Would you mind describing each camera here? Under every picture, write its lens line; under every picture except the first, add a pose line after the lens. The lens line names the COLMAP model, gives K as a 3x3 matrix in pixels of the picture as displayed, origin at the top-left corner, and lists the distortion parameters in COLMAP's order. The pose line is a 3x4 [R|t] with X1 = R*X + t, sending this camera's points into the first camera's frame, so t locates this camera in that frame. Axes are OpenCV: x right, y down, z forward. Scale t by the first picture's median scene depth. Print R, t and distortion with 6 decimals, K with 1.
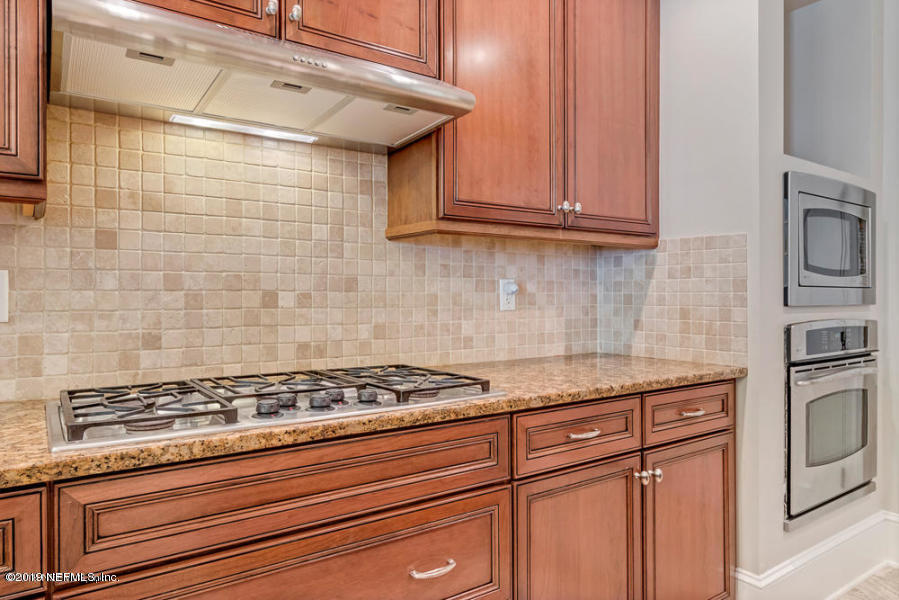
lens RADIAL K [[582.6, 0, 449.5], [0, 582.6, 300.0], [0, 0, 1]] dist [0.003239, 0.000228]
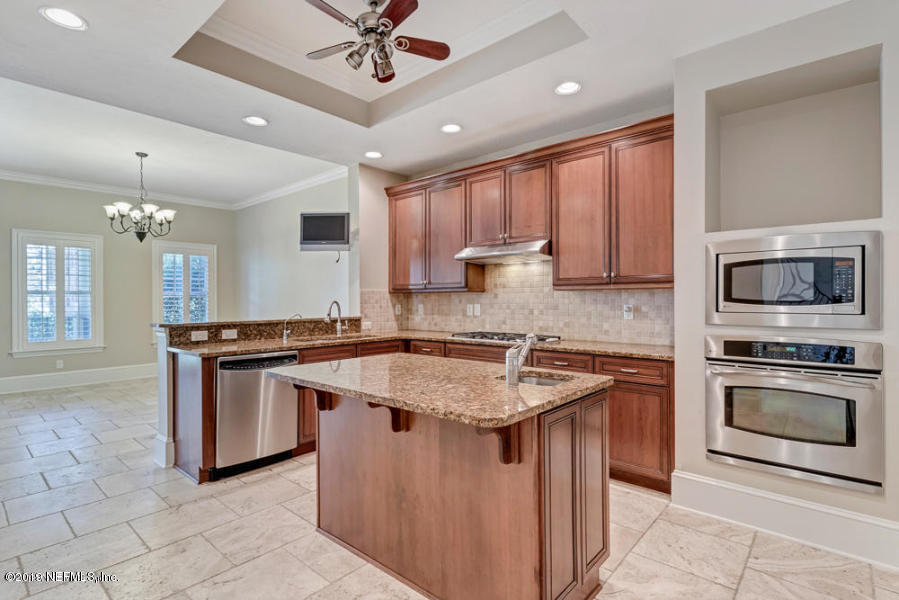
lens RADIAL K [[442.7, 0, 449.5], [0, 442.7, 300.0], [0, 0, 1]] dist [-0.000530, 0.000614]
pose [[0.234851, 0.001263, -0.972031, 1.809422], [-0.004772, 0.999989, 0.000146, -0.060119], [0.972020, 0.004604, 0.234854, -0.017865]]
